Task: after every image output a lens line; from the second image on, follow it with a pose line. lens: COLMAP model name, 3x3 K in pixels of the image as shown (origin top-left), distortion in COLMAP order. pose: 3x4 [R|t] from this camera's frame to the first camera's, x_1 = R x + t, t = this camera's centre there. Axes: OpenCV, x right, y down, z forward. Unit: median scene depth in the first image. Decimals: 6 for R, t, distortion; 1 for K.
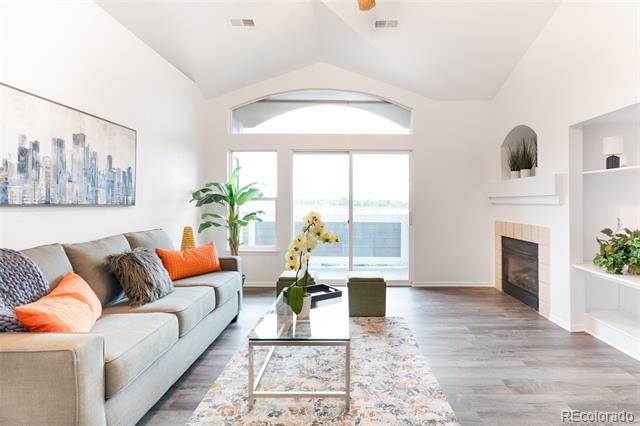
lens RADIAL K [[337.0, 0, 344.5], [0, 337.0, 203.2], [0, 0, 1]] dist [0.001541, 0.000873]
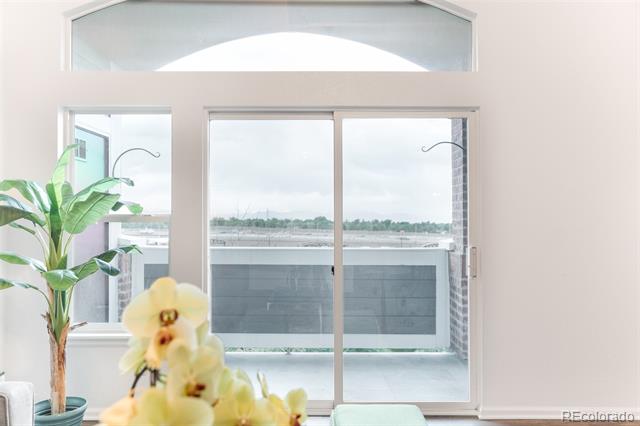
lens RADIAL K [[521.1, 0, 320.0], [0, 521.1, 213.0], [0, 0, 1]] dist [0.001233, -0.000025]
pose [[0.999991, -0.003057, -0.002771, -0.002897], [0.002990, 0.999710, -0.023875, -0.003095], [0.002843, 0.023867, 0.999711, 0.314409]]
